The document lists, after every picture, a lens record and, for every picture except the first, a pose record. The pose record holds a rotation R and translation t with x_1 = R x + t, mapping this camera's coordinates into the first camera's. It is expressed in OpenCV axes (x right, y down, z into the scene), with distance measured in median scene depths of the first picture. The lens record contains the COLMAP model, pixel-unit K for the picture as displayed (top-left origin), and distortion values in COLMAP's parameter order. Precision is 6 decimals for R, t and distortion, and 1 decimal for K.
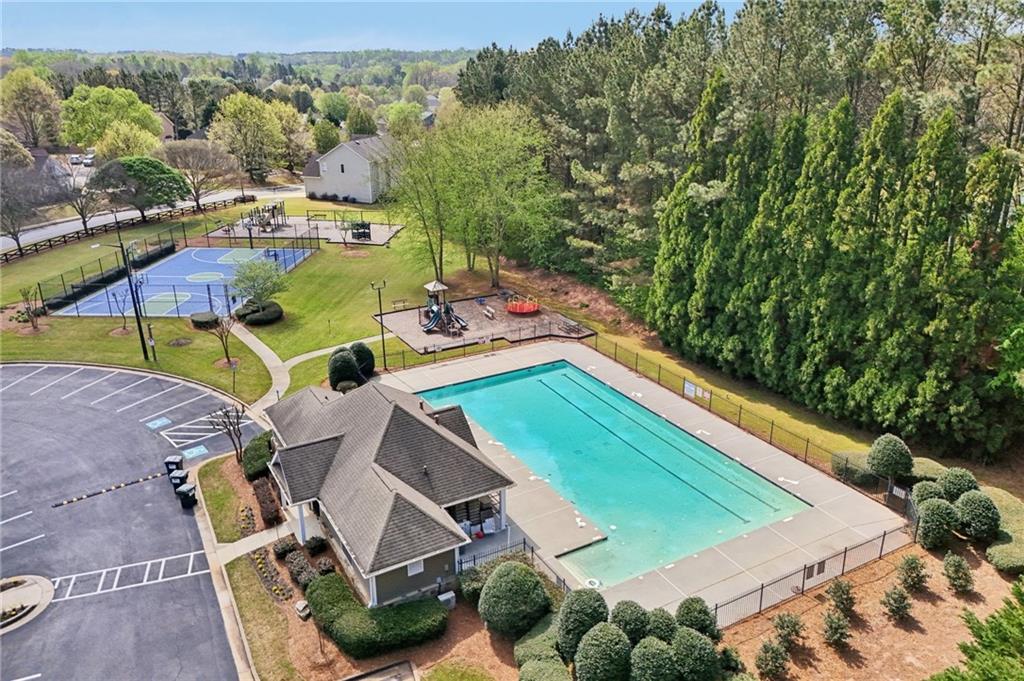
lens RADIAL K [[719.1, 0, 512.0], [0, 719.1, 340.5], [0, 0, 1]] dist [0.036976, -0.068887]
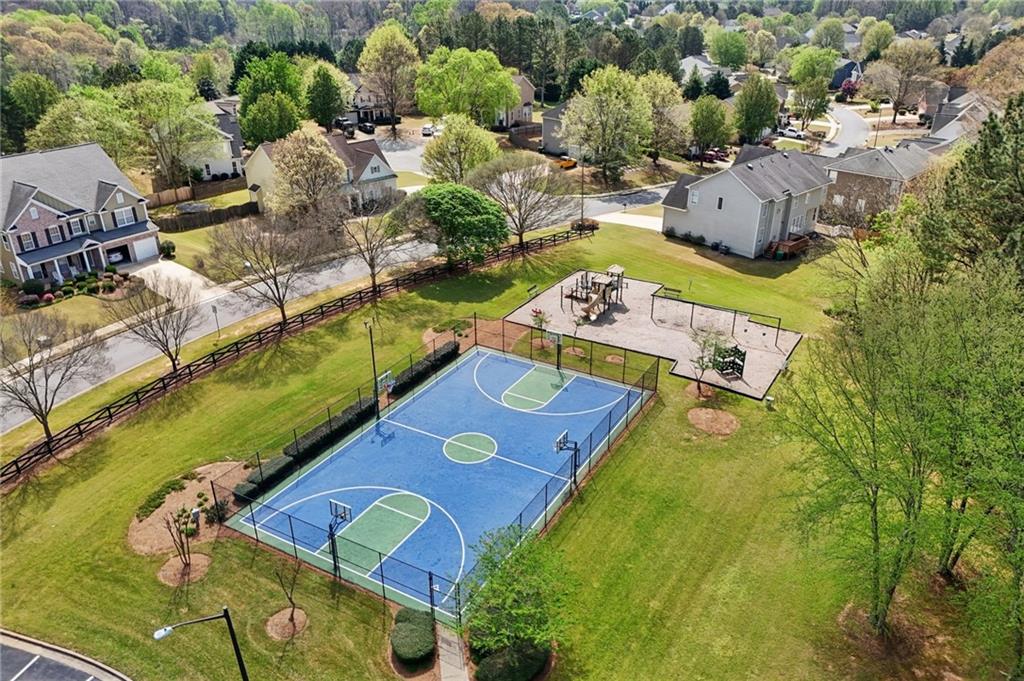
lens RADIAL K [[719.1, 0, 512.0], [0, 719.1, 340.5], [0, 0, 1]] dist [0.036976, -0.068887]
pose [[0.879782, 0.204179, -0.429294, -0.084388], [-0.157604, 0.977266, 0.141814, -0.172293], [0.448491, -0.057107, 0.891961, 0.278401]]
